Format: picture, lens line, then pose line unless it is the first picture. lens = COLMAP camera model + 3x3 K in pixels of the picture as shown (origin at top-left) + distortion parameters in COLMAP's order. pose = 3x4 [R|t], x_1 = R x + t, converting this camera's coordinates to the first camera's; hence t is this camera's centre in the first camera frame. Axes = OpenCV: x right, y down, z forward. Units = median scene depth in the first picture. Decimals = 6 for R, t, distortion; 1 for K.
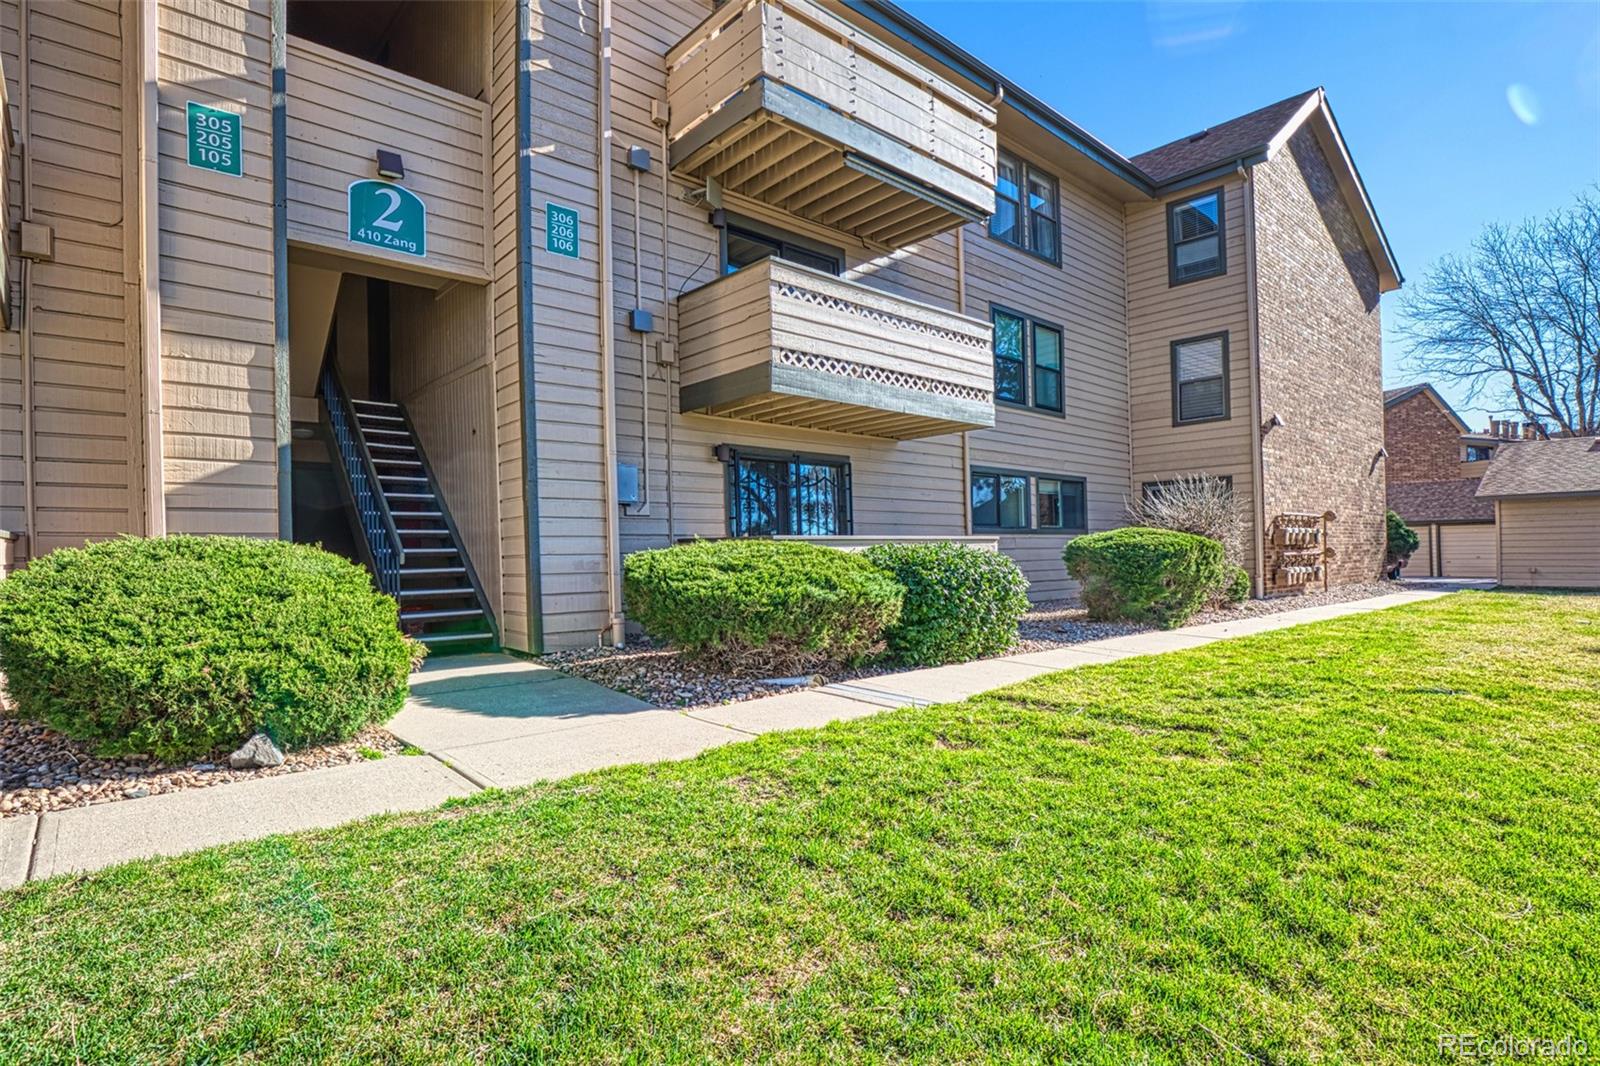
lens RADIAL K [[784.7, 0, 807.9], [0, 784.7, 536.8], [0, 0, 1]] dist [-0.003952, -0.000384]
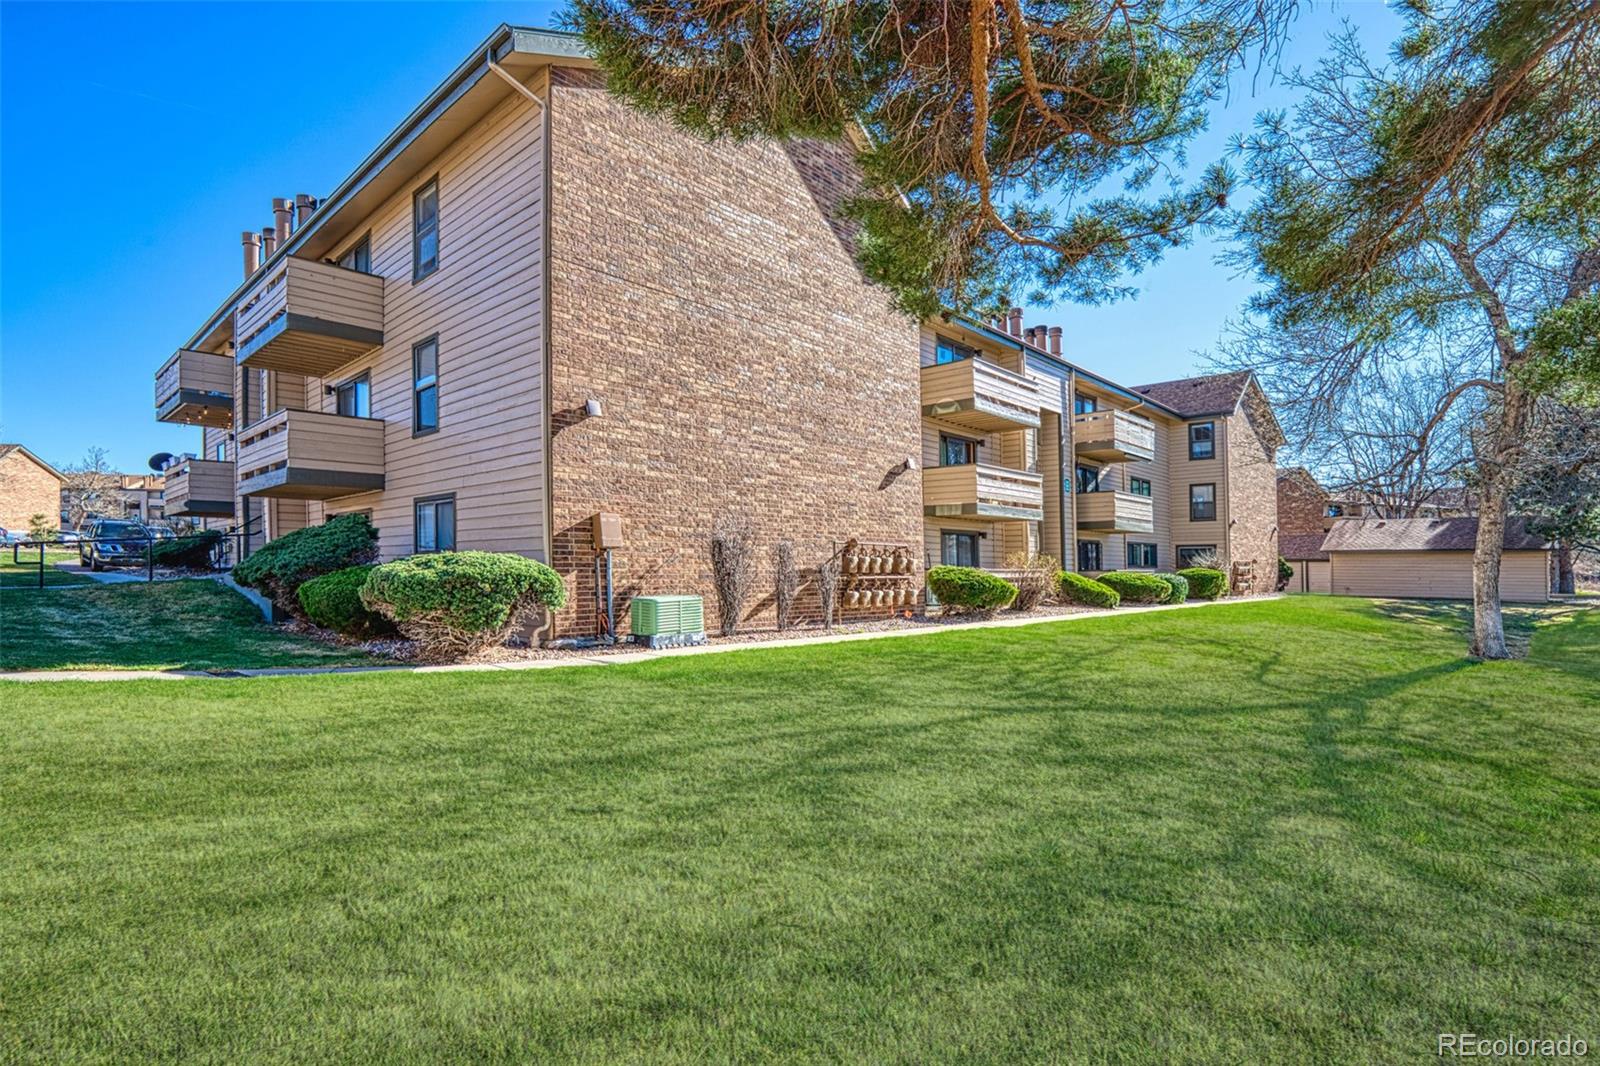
lens RADIAL K [[784.7, 0, 793.4], [0, 784.7, 541.6], [0, 0, 1]] dist [-0.003952, -0.000384]
pose [[0.996322, 0.018135, 0.083746, -0.908518], [-0.016833, 0.999727, -0.016224, -0.025507], [-0.084017, 0.014755, 0.996355, -1.221456]]
